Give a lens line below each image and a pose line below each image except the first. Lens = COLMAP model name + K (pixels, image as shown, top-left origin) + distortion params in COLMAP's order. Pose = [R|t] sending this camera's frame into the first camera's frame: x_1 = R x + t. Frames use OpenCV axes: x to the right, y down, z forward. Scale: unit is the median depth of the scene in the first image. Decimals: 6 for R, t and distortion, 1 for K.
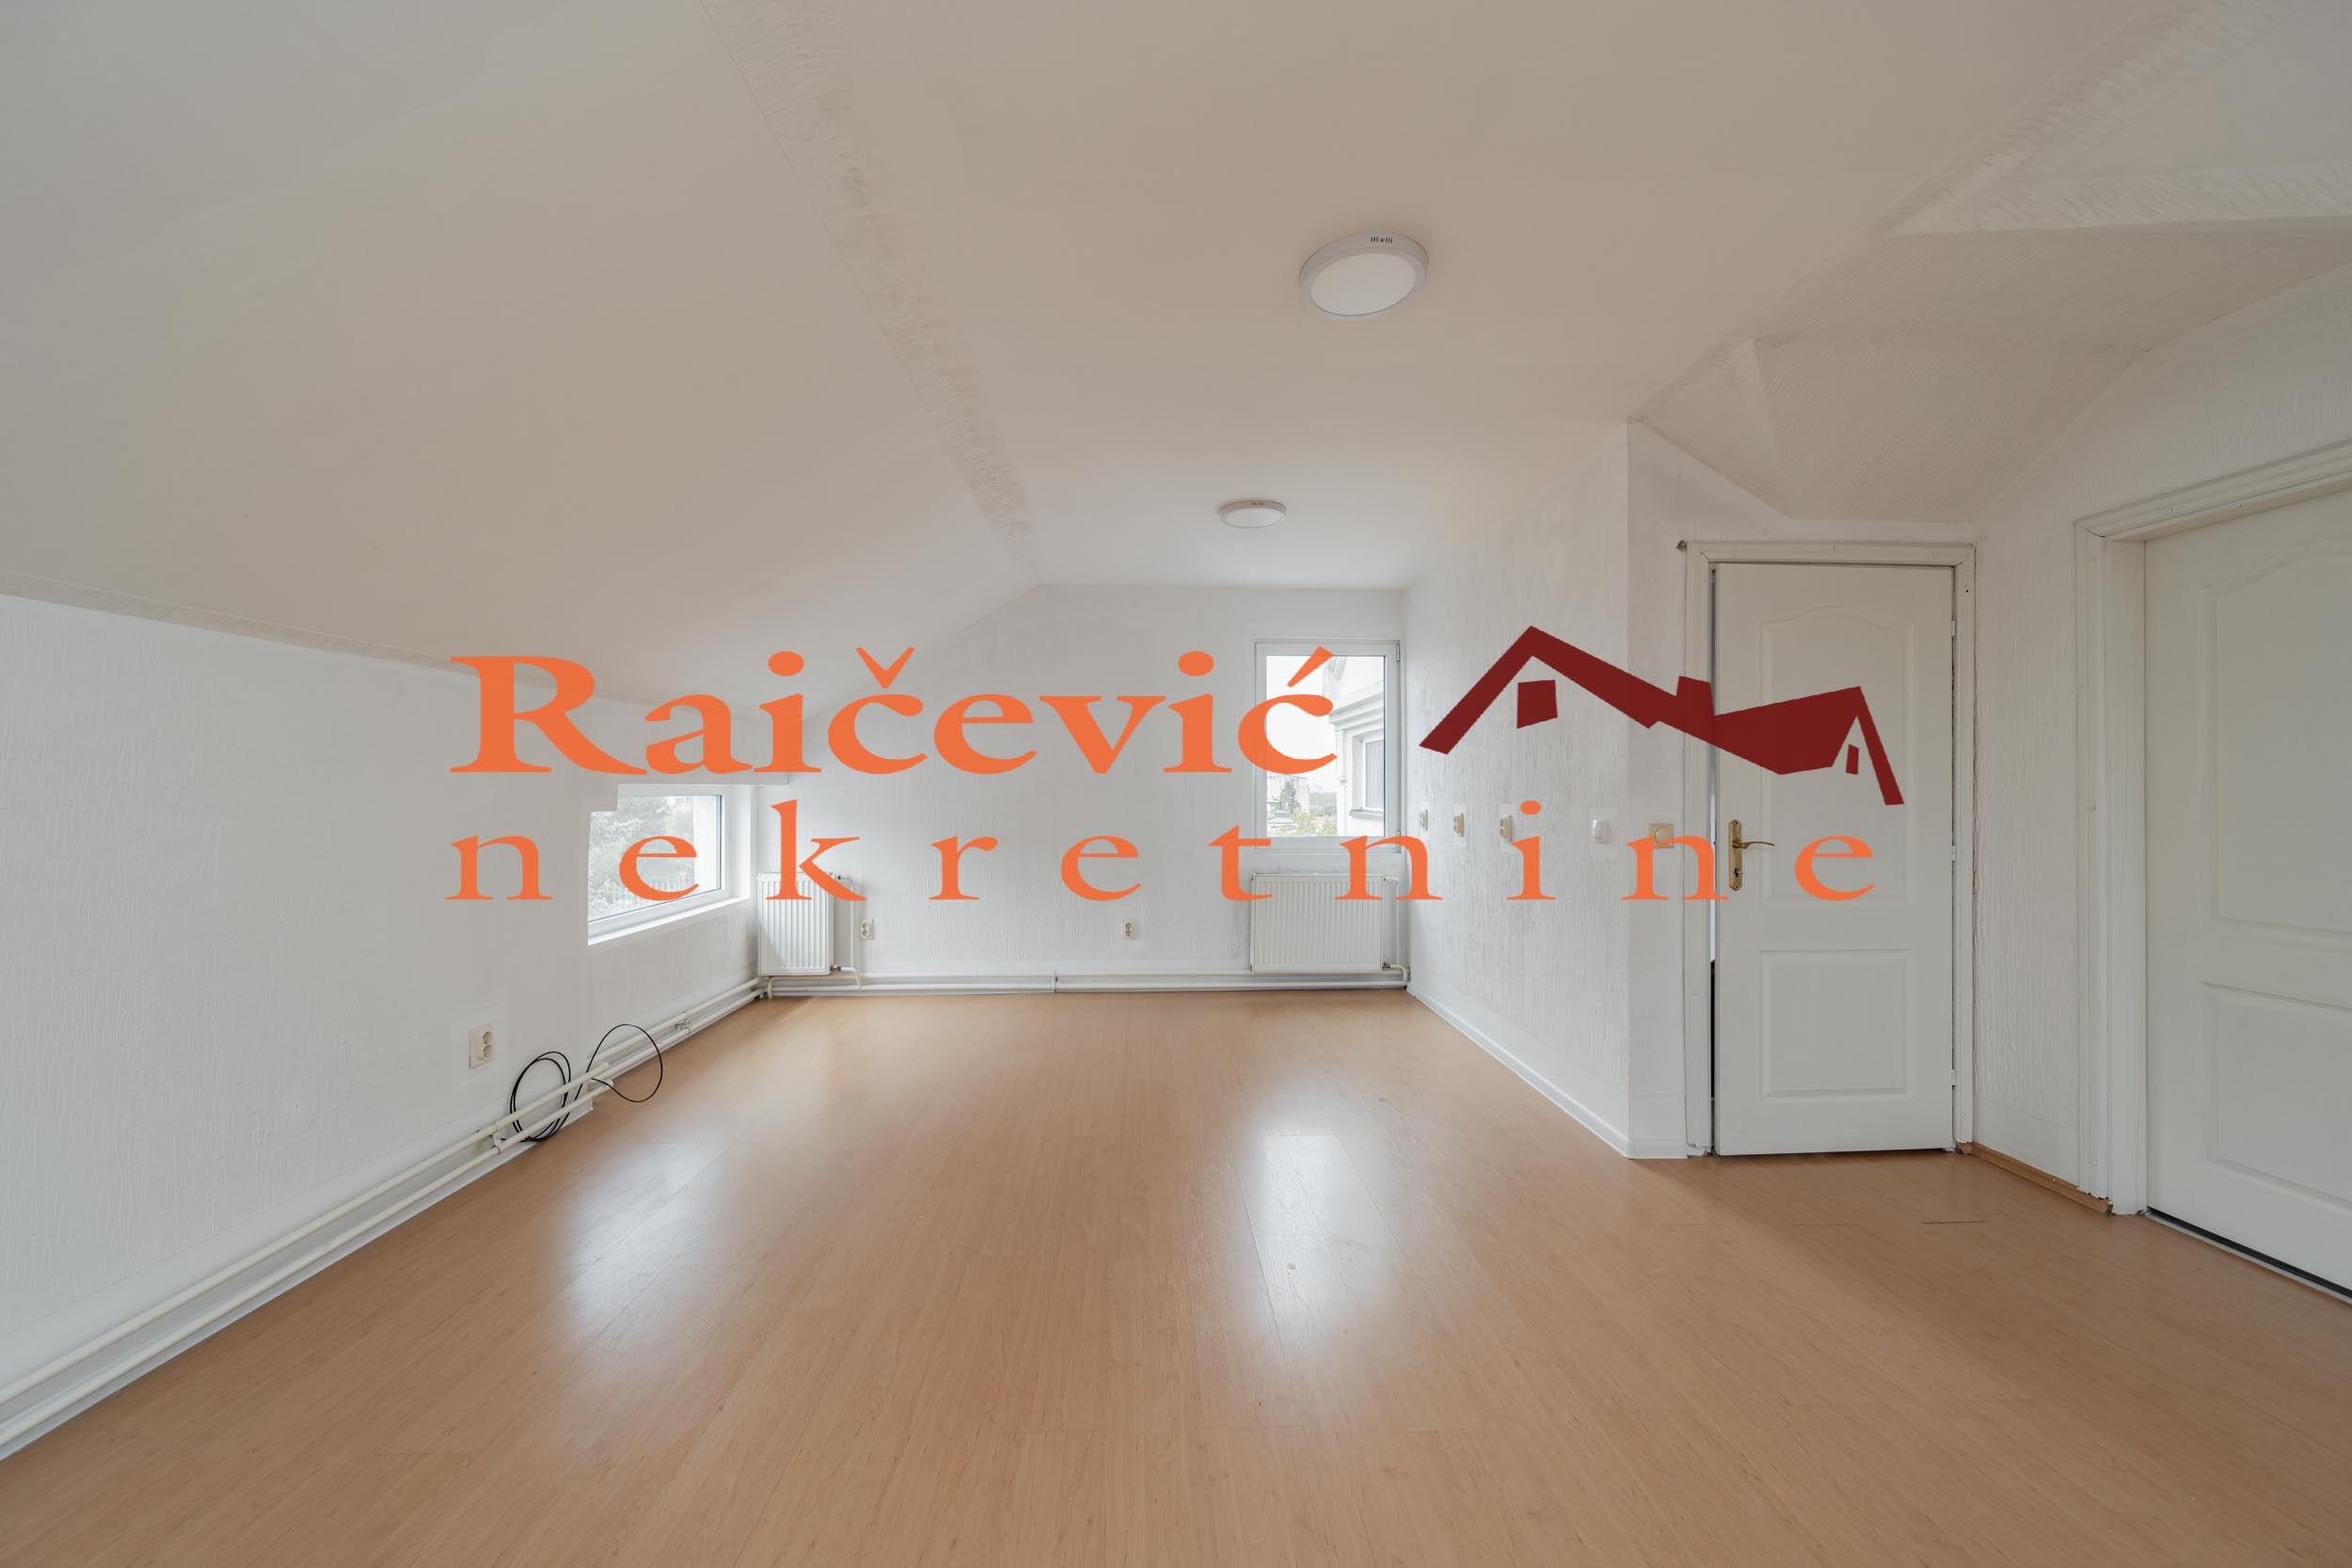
lens RADIAL K [[837.2, 0, 1172.8], [0, 837.2, 776.1], [0, 0, 1]] dist [0.007250, 0.000040]
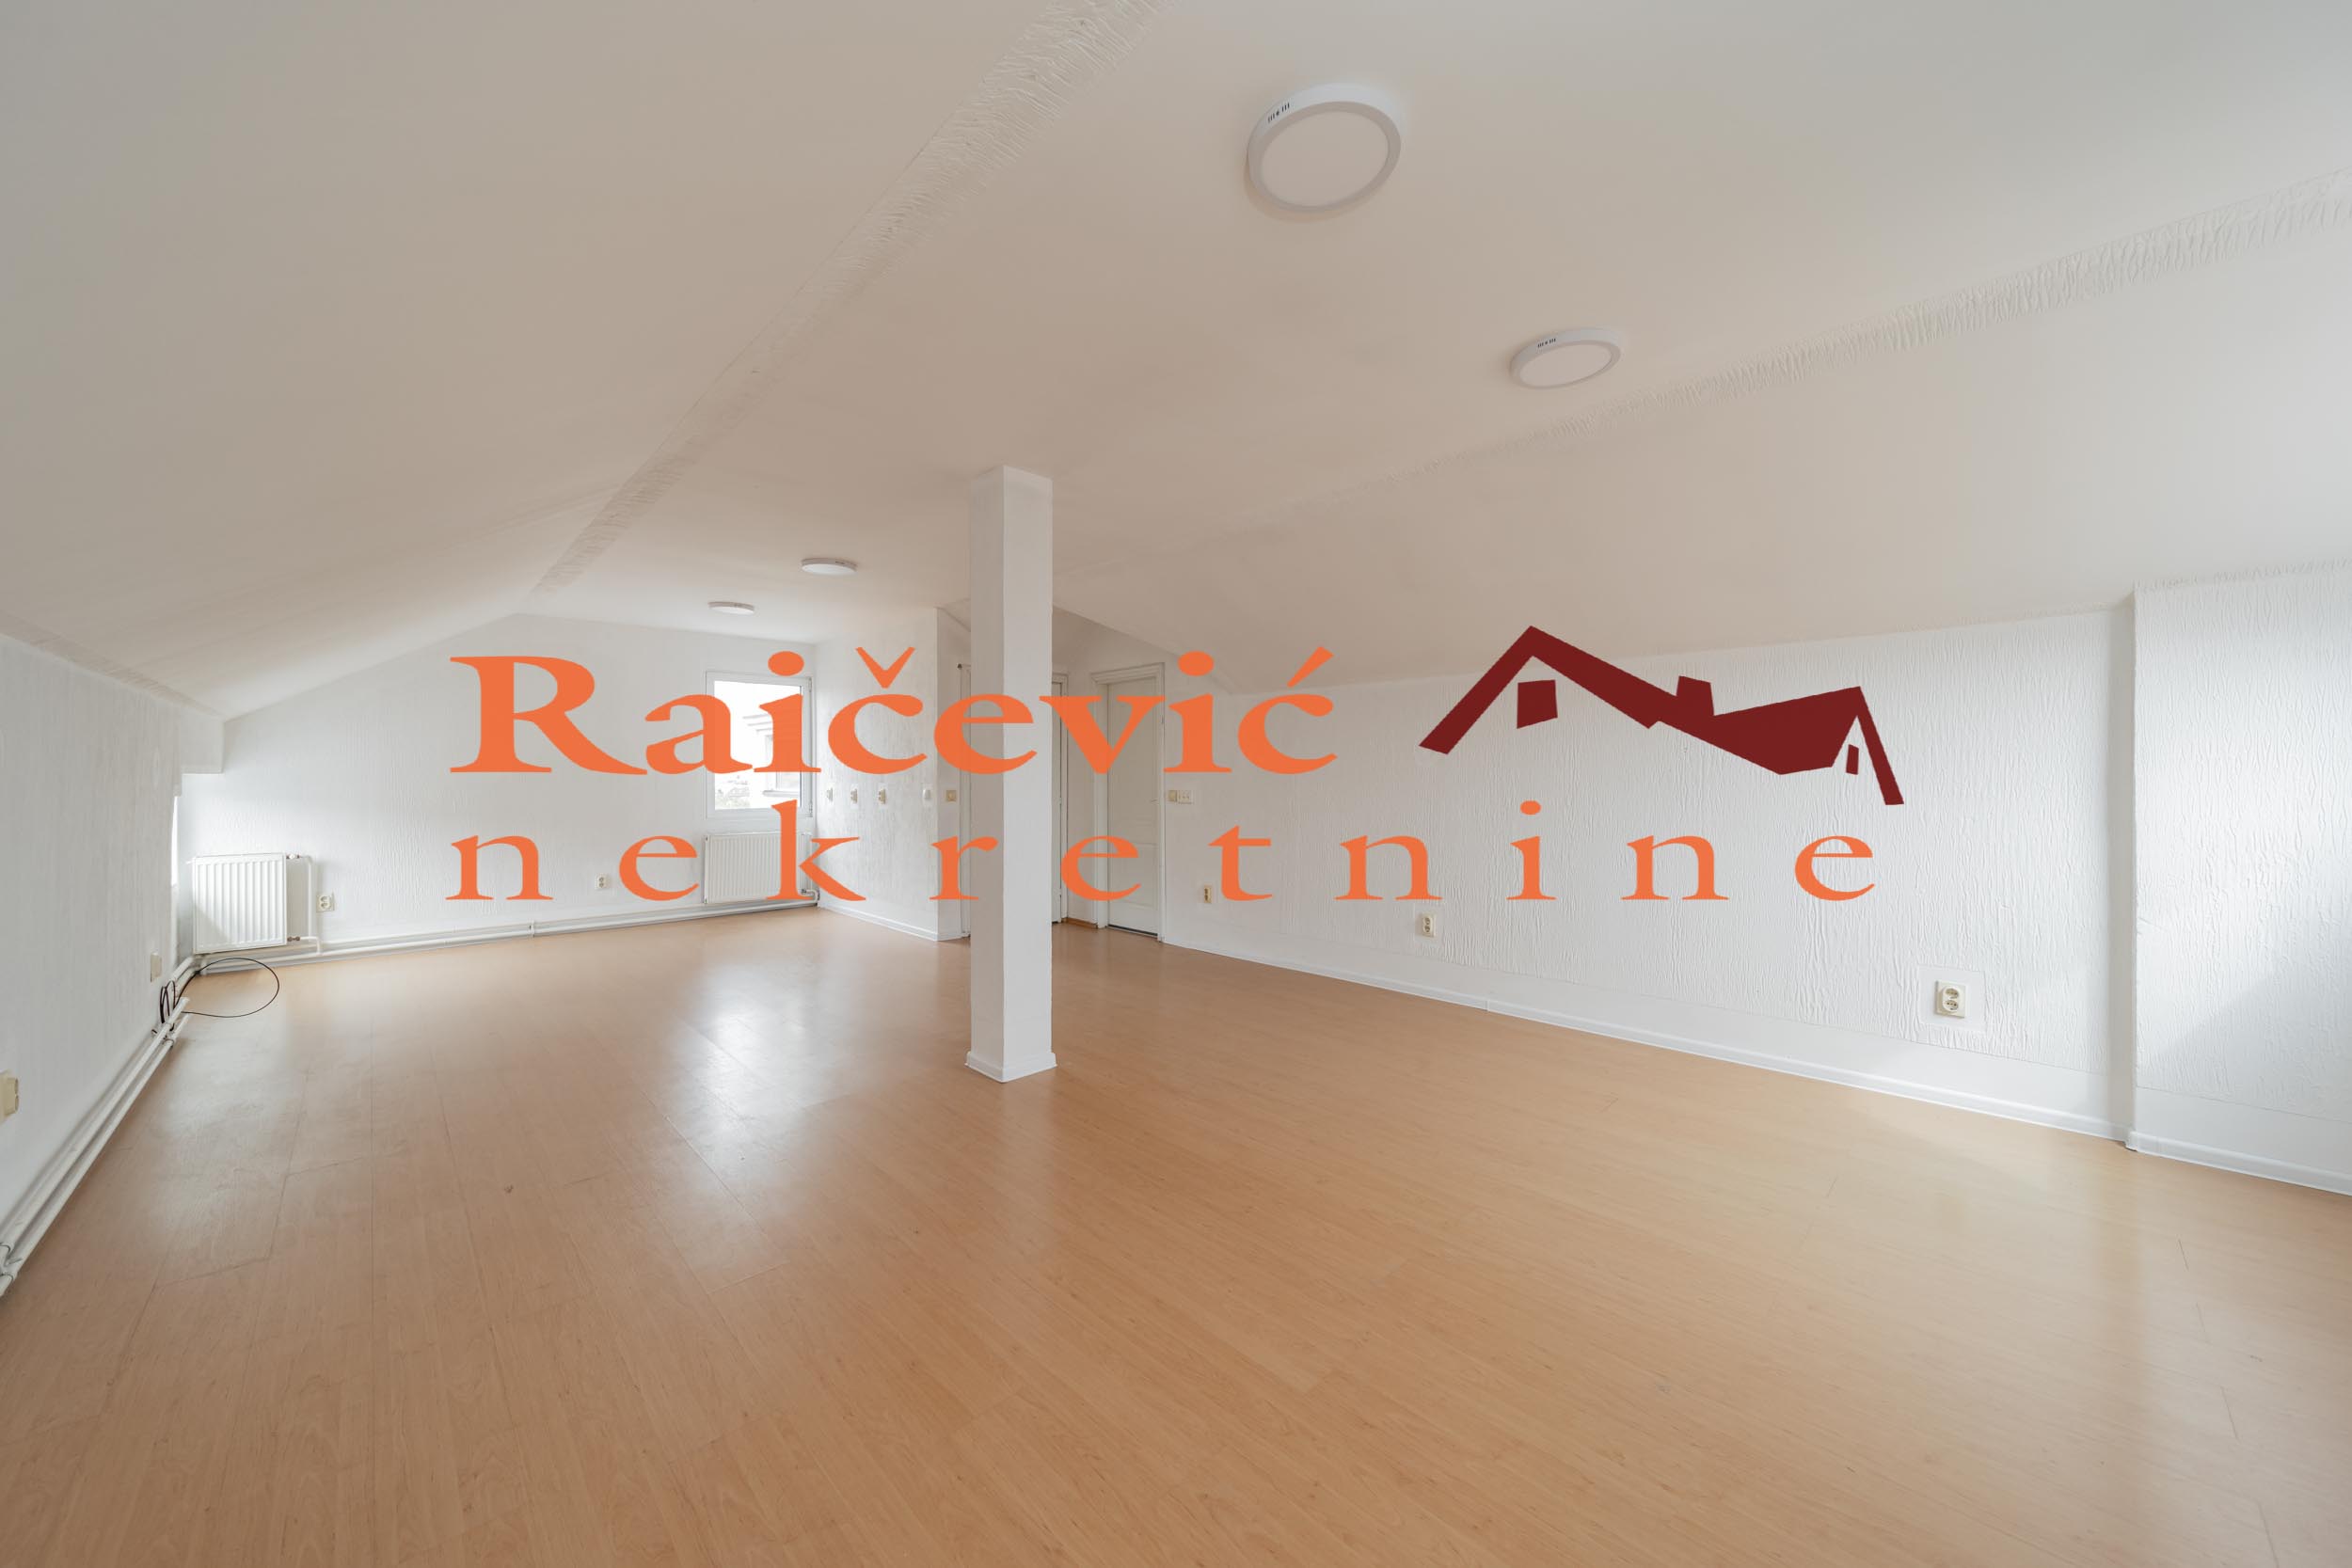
lens RADIAL K [[837.2, 0, 1172.8], [0, 837.2, 776.1], [0, 0, 1]] dist [0.007250, 0.000040]
pose [[0.745336, -0.007123, 0.666651, -0.277988], [-0.004435, 0.999868, 0.015643, -0.011294], [-0.666675, -0.014616, 0.745205, -0.628586]]
